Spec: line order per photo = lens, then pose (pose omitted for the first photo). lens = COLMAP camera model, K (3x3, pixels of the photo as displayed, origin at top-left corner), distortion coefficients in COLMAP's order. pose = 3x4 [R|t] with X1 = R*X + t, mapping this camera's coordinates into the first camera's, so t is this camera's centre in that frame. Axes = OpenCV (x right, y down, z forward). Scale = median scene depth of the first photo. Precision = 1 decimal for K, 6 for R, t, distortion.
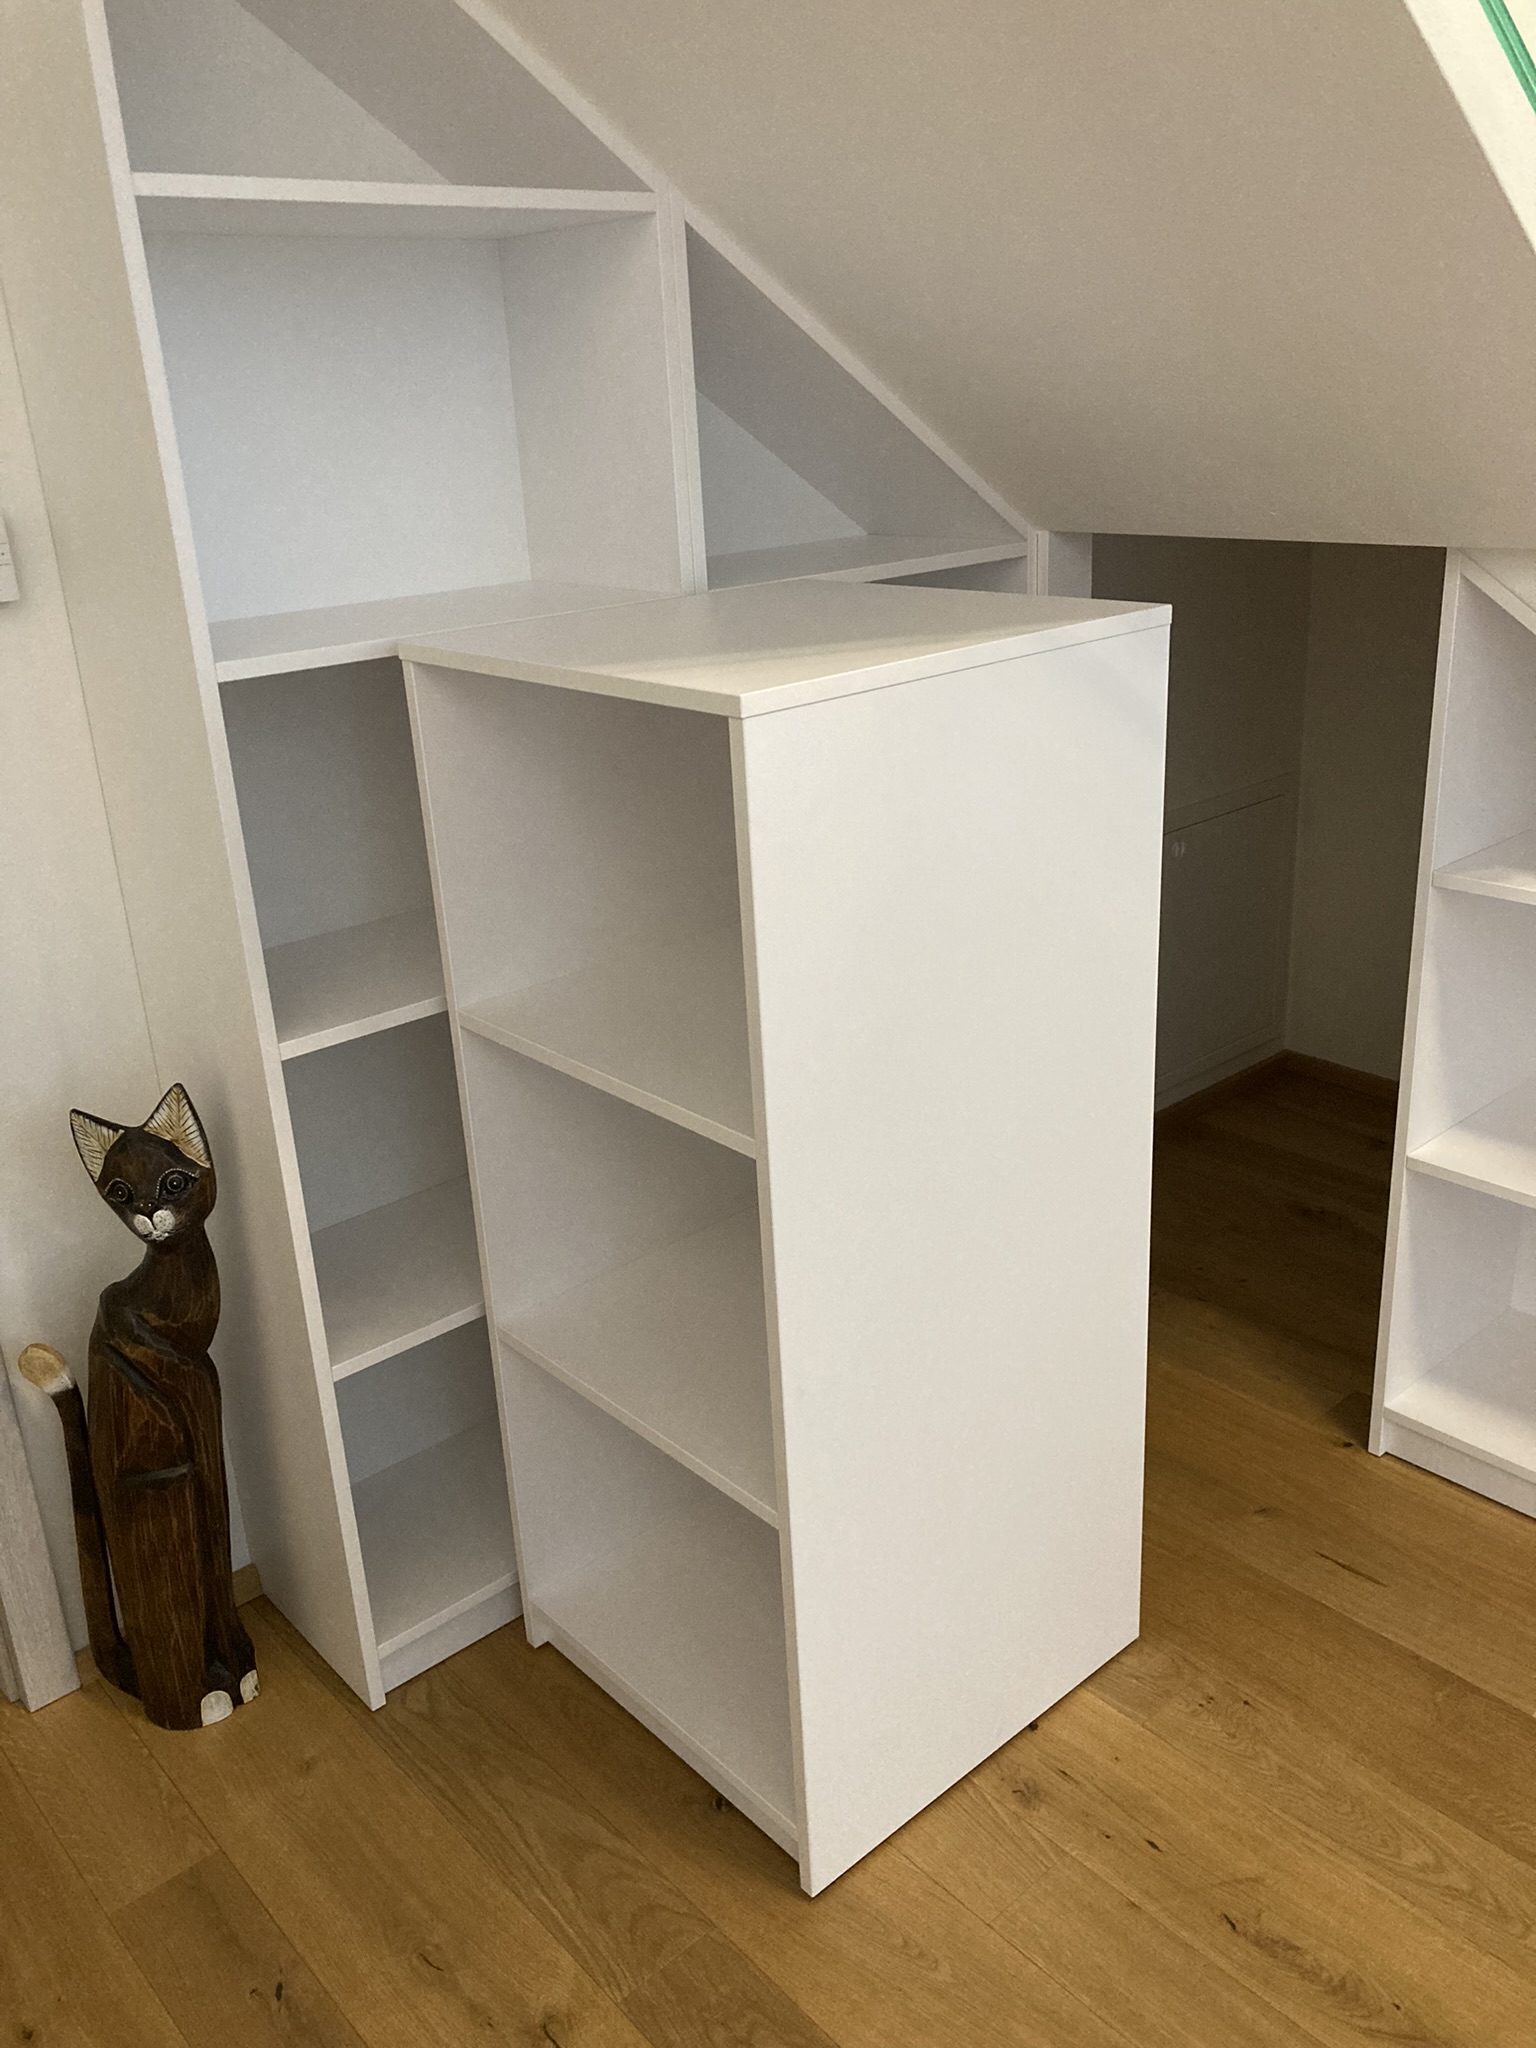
lens RADIAL K [[1672.8, 0, 767.9], [0, 1672.8, 998.8], [0, 0, 1]] dist [-0.084023, 0.183757]
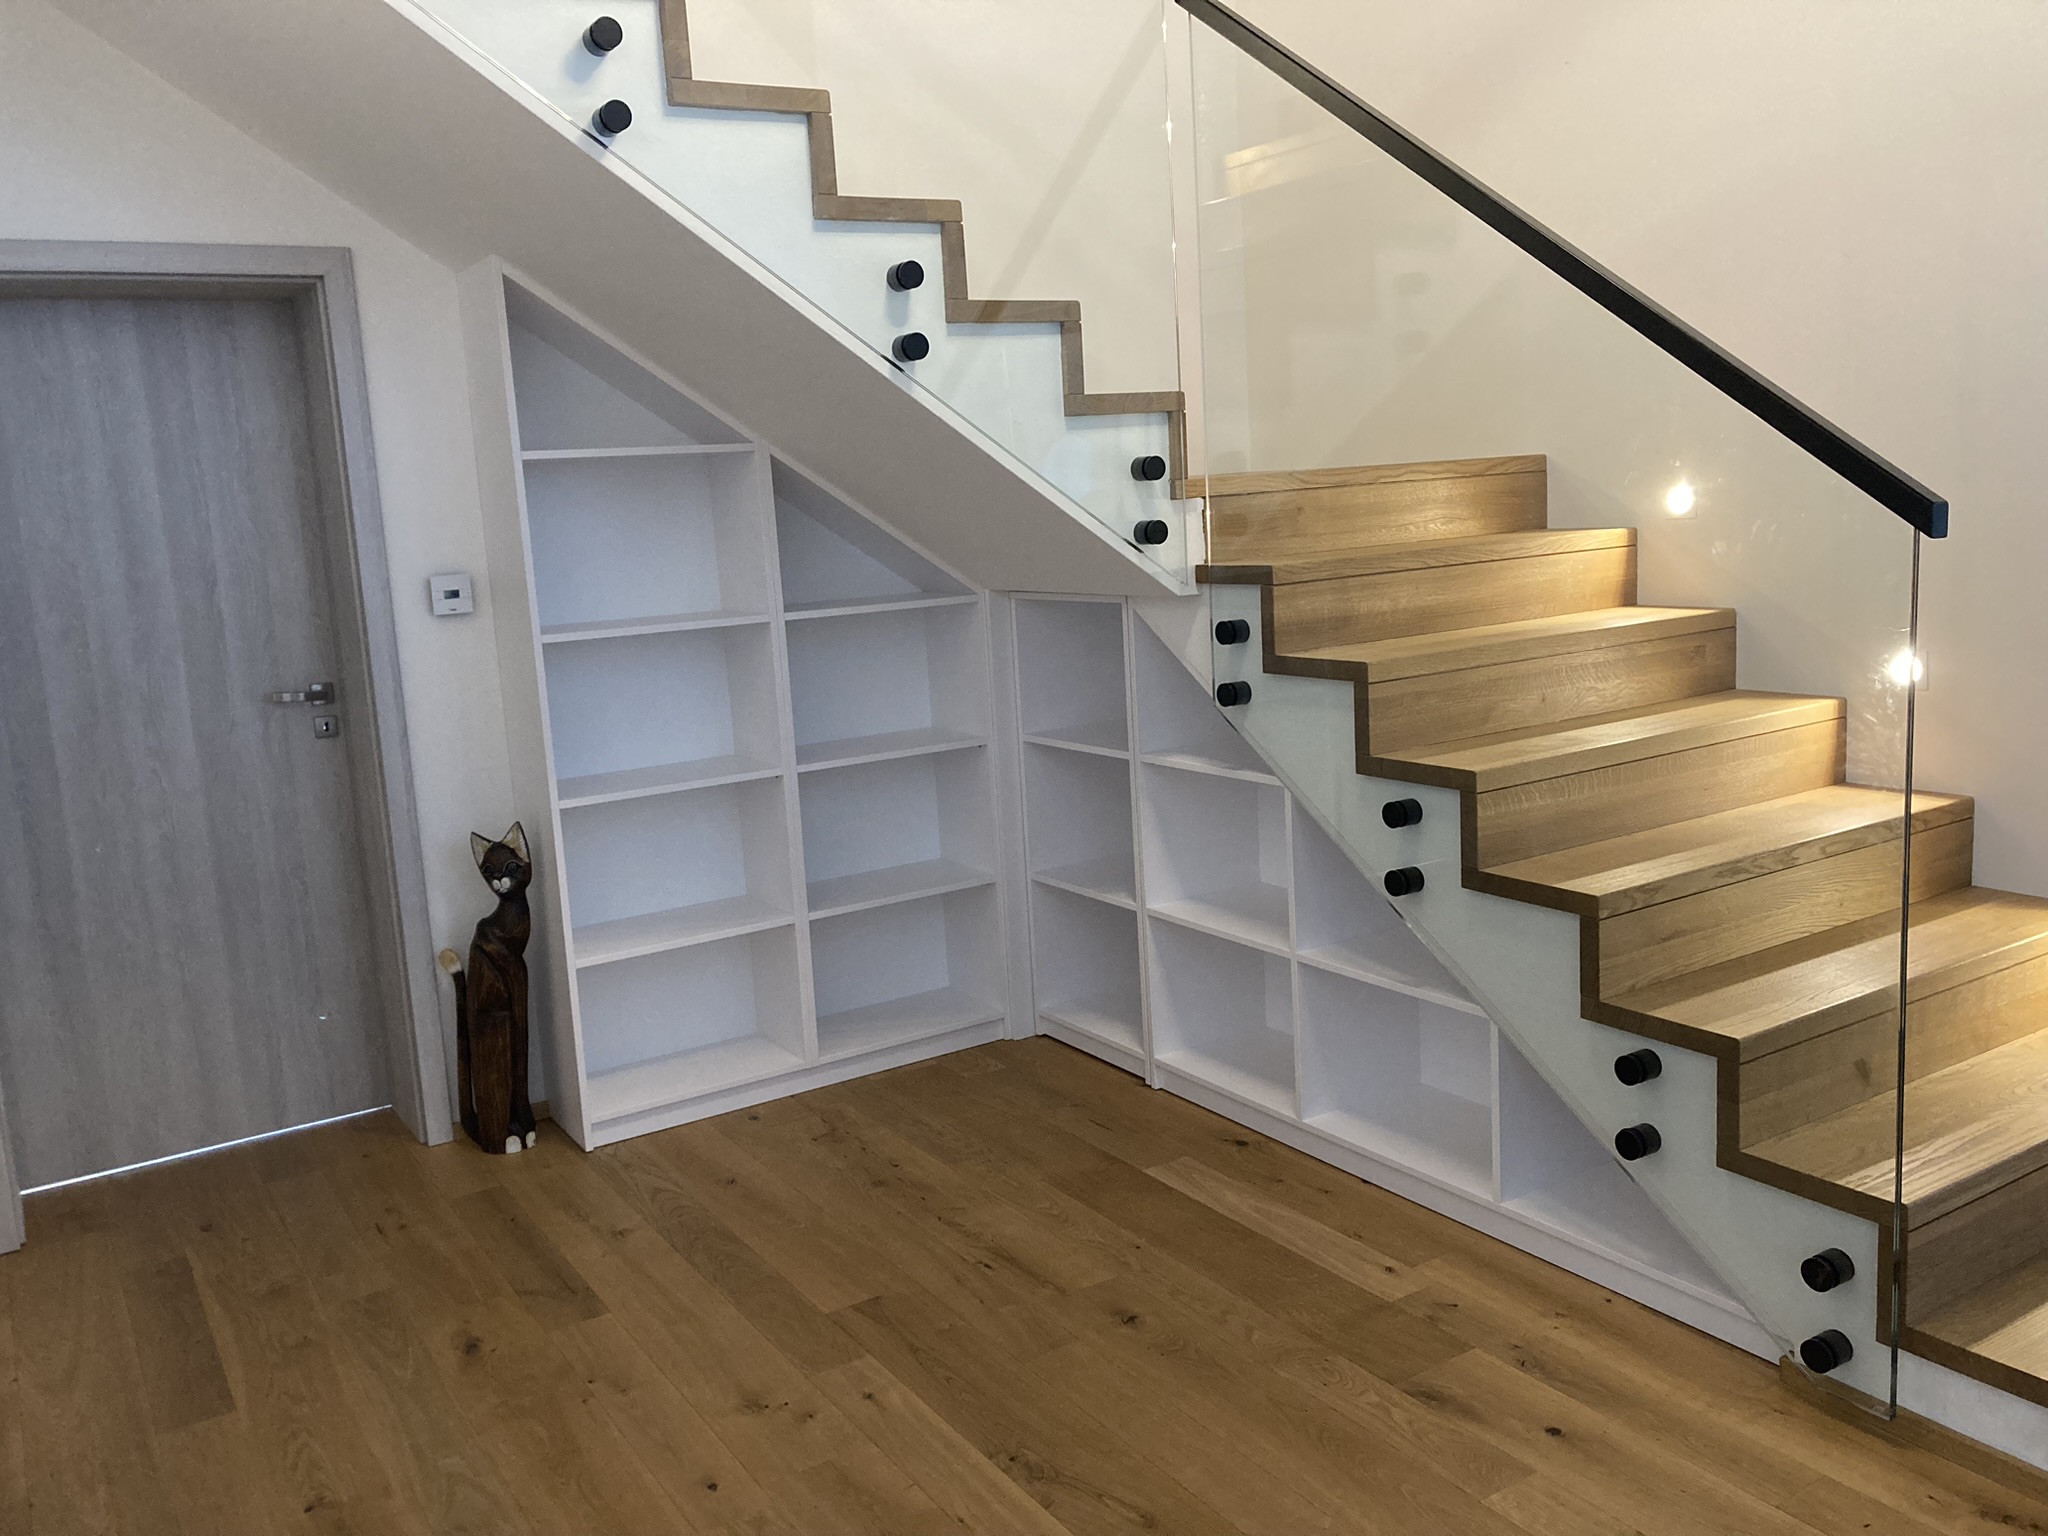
lens RADIAL K [[1669.2, 0, 1024.0], [0, 1669.2, 768.0], [0, 0, 1]] dist [0.040550, -0.036390]
pose [[0.986574, 0.019917, -0.162096, 0.658391], [-0.049063, 0.982834, -0.177849, 0.334773], [0.155771, 0.183414, 0.970616, -1.062151]]
